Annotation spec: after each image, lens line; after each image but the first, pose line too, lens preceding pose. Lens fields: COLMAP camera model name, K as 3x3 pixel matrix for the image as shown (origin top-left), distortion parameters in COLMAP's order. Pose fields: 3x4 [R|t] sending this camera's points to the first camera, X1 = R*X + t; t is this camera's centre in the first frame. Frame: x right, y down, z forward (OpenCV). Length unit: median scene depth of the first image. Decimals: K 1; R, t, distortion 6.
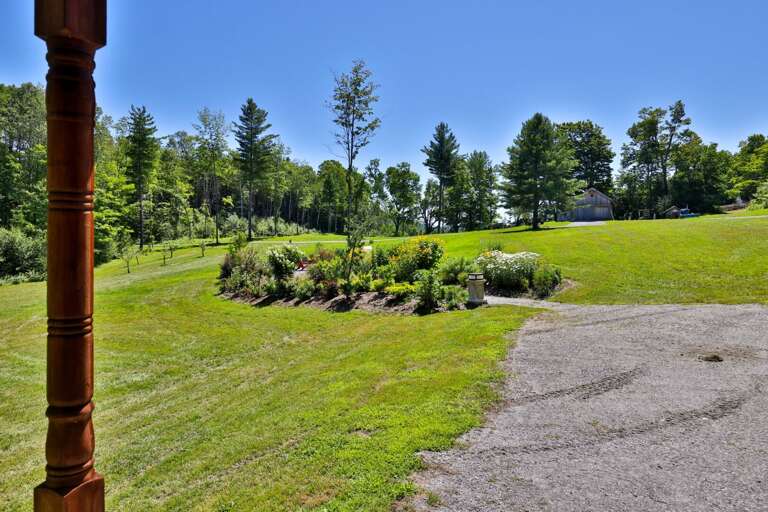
lens RADIAL K [[372.5, 0, 384.0], [0, 372.5, 256.0], [0, 0, 1]] dist [0.002180, 0.000354]
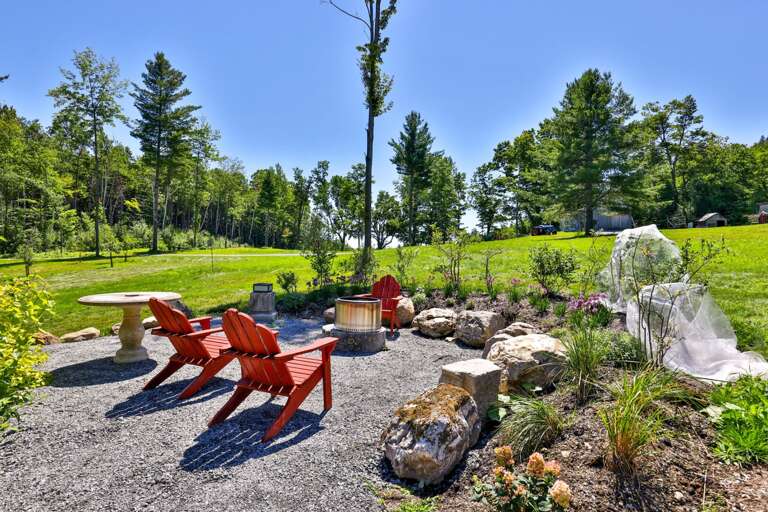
lens RADIAL K [[408.9, 0, 384.0], [0, 408.9, 256.0], [0, 0, 1]] dist [-0.003823, -0.001235]
pose [[0.989891, 0.004444, 0.141760, -0.033469], [0.002385, 0.998846, -0.047964, 0.000340], [-0.141810, 0.047817, 0.988738, 0.139631]]
